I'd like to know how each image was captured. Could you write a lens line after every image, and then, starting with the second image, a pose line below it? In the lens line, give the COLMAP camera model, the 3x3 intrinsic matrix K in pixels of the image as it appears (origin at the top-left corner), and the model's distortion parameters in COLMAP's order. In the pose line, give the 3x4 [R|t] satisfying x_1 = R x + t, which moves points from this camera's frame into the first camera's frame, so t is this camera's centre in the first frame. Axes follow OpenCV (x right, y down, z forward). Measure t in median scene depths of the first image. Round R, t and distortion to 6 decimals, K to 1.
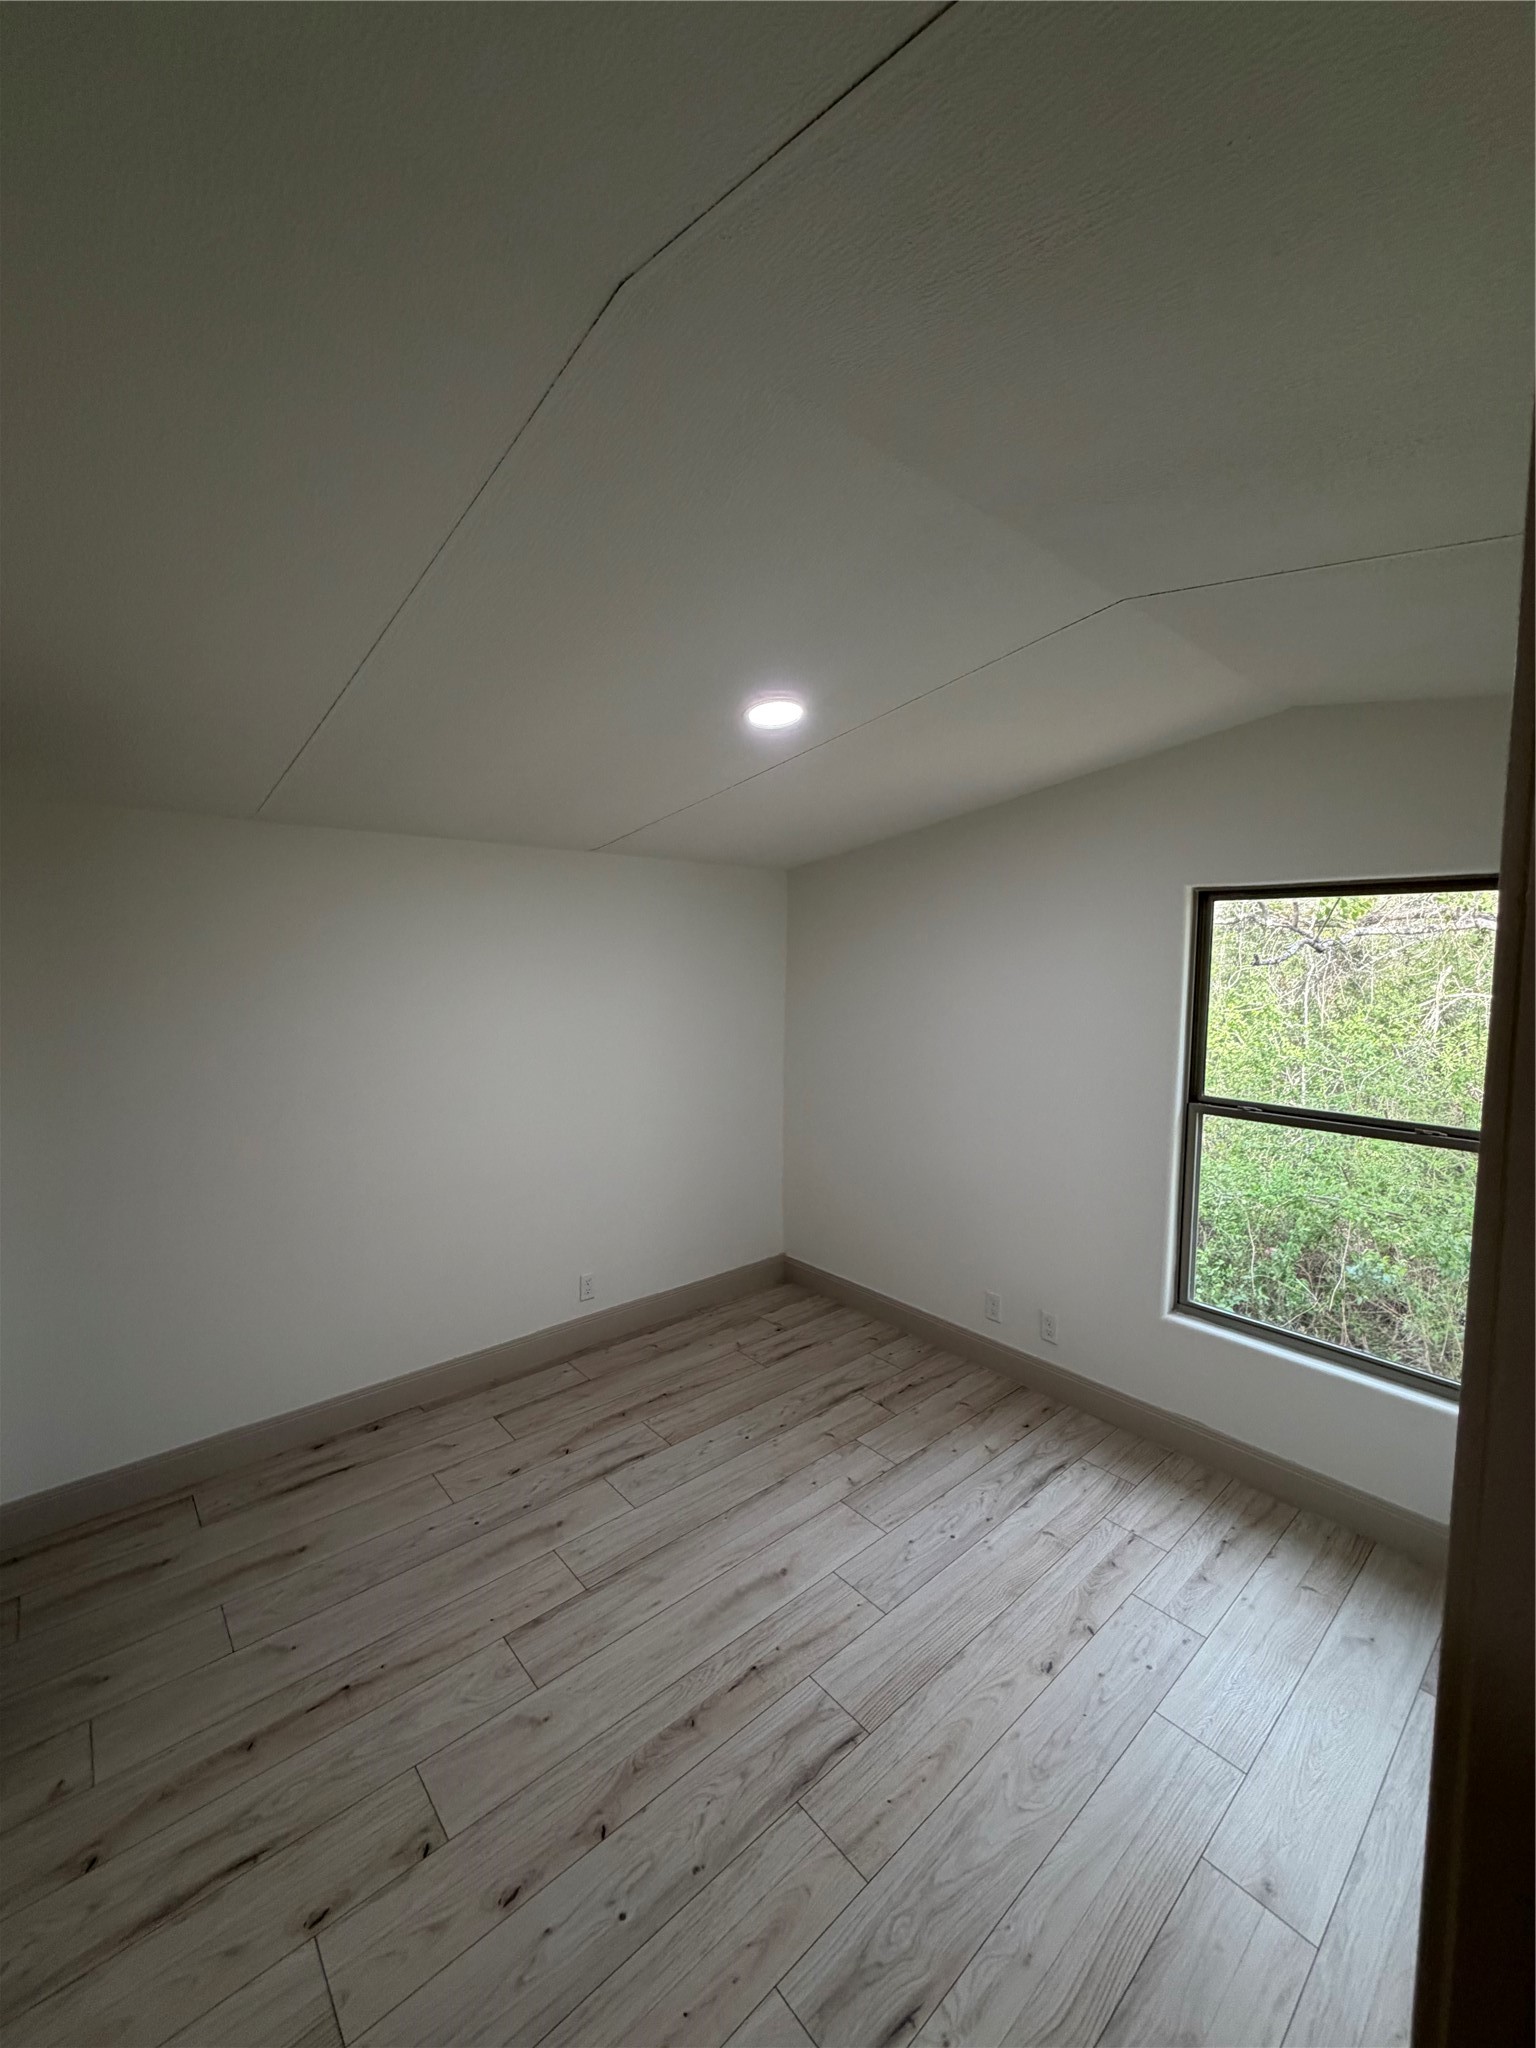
lens RADIAL K [[814.3, 0, 769.2], [0, 814.3, 1017.0], [0, 0, 1]] dist [-0.001790, 0.000594]
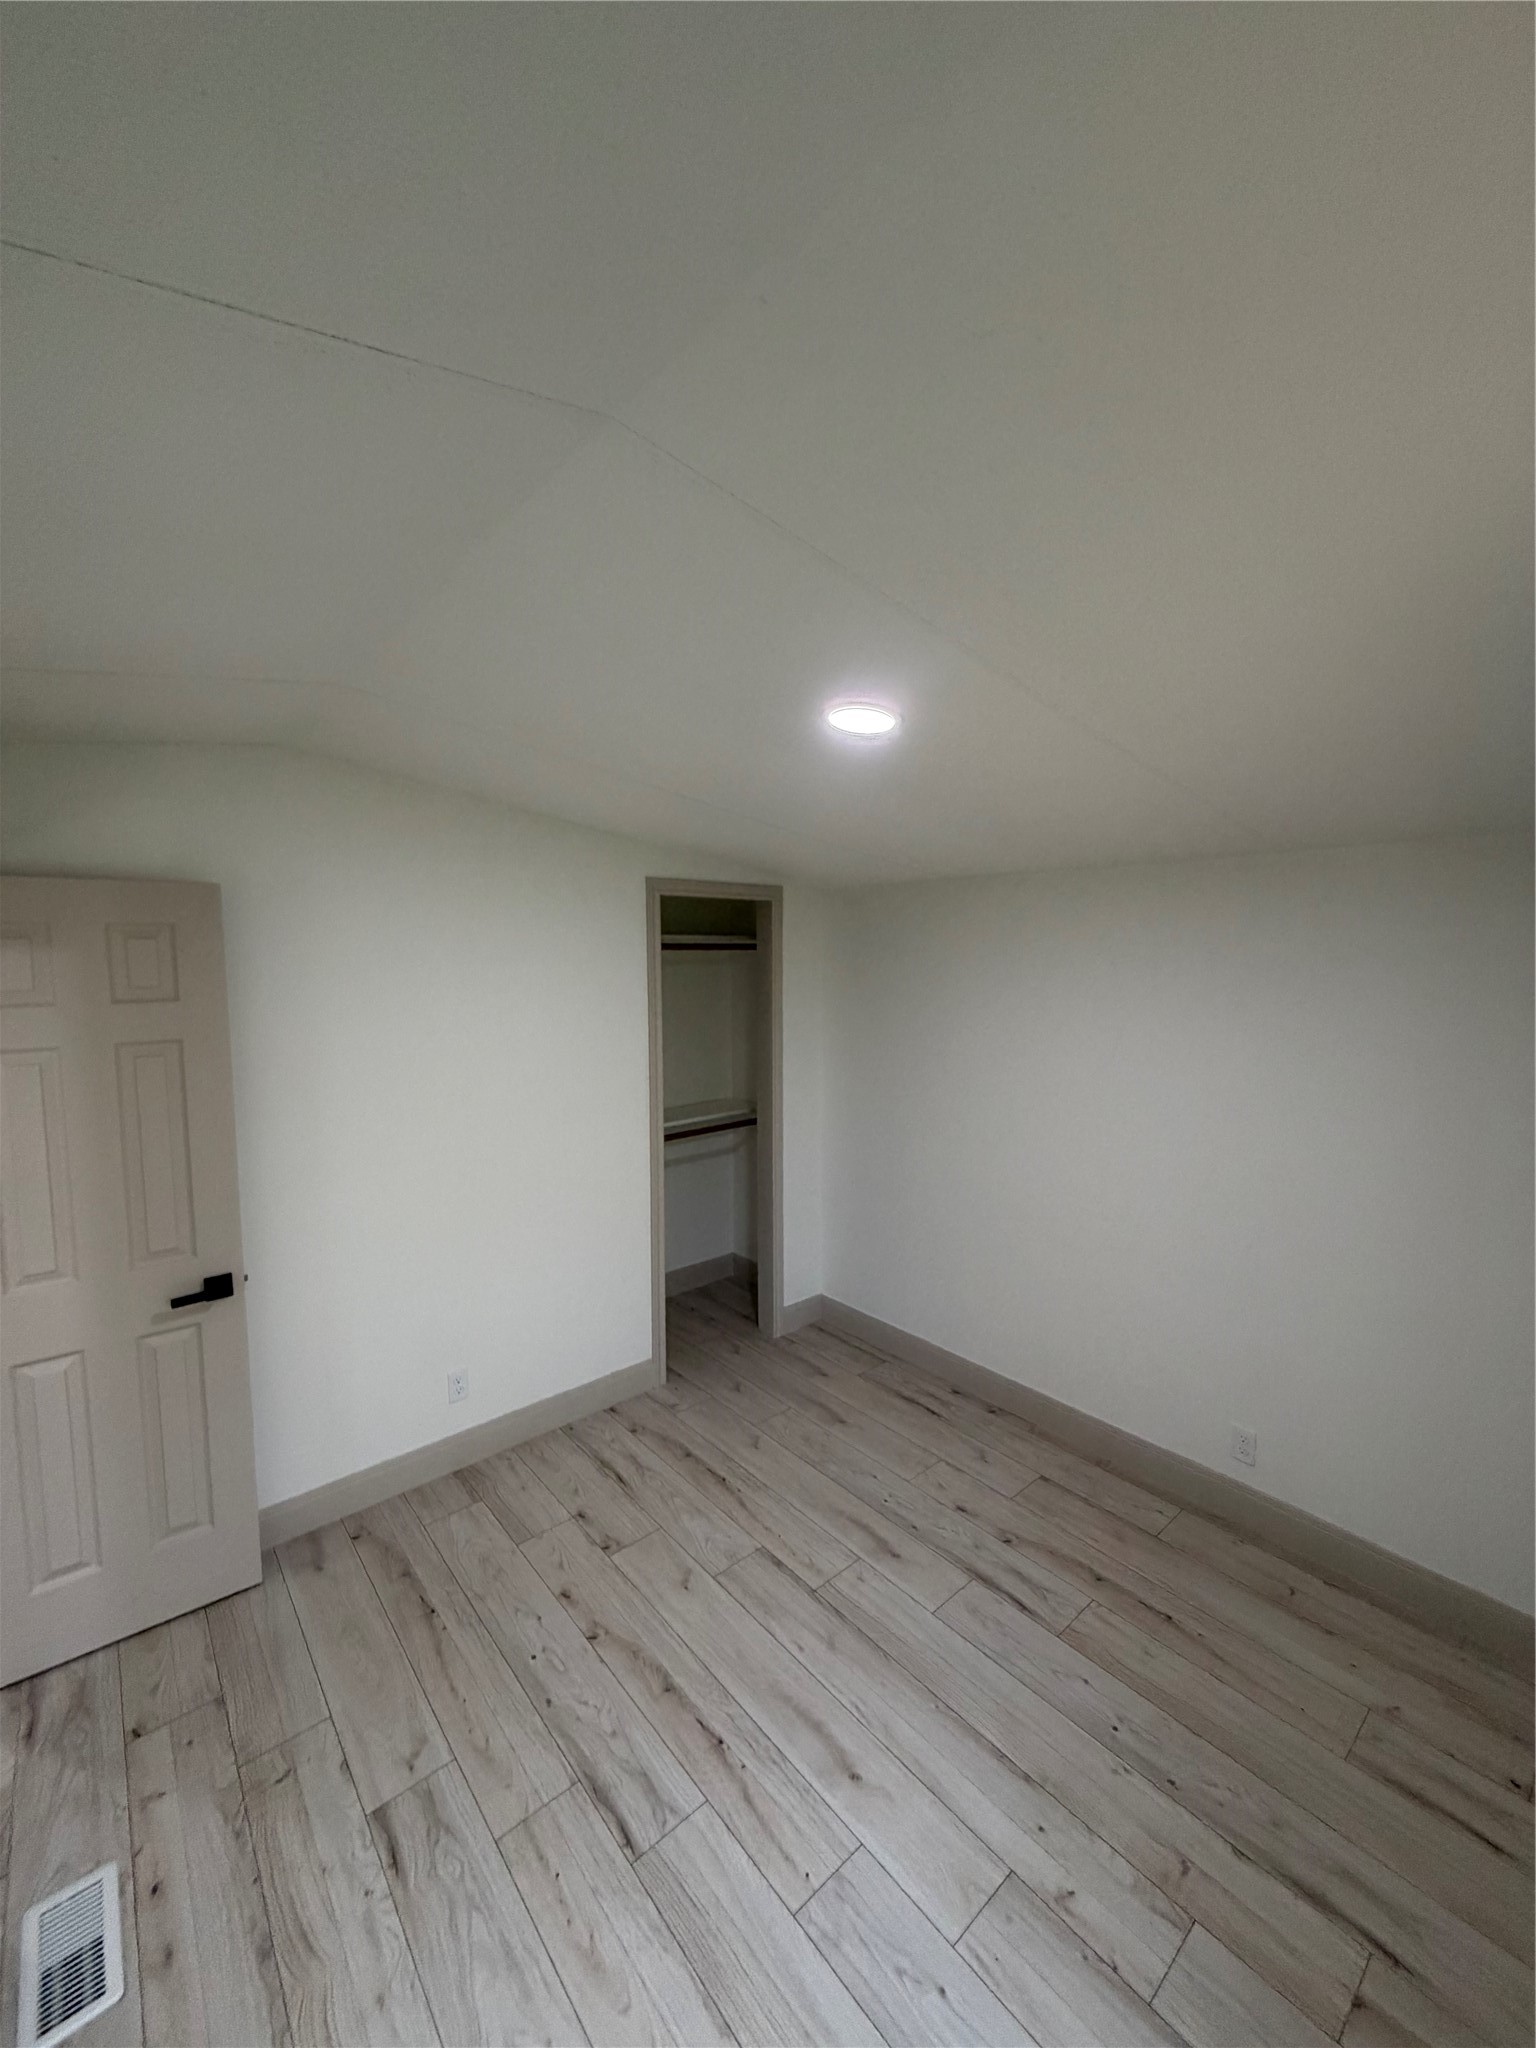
lens RADIAL K [[814.3, 0, 769.2], [0, 814.3, 1017.0], [0, 0, 1]] dist [-0.001790, 0.000594]
pose [[-0.012758, 0.078185, -0.996857, 0.848031], [-0.072421, 0.994248, 0.078907, -0.140770], [0.997293, 0.073200, -0.007023, 0.957732]]
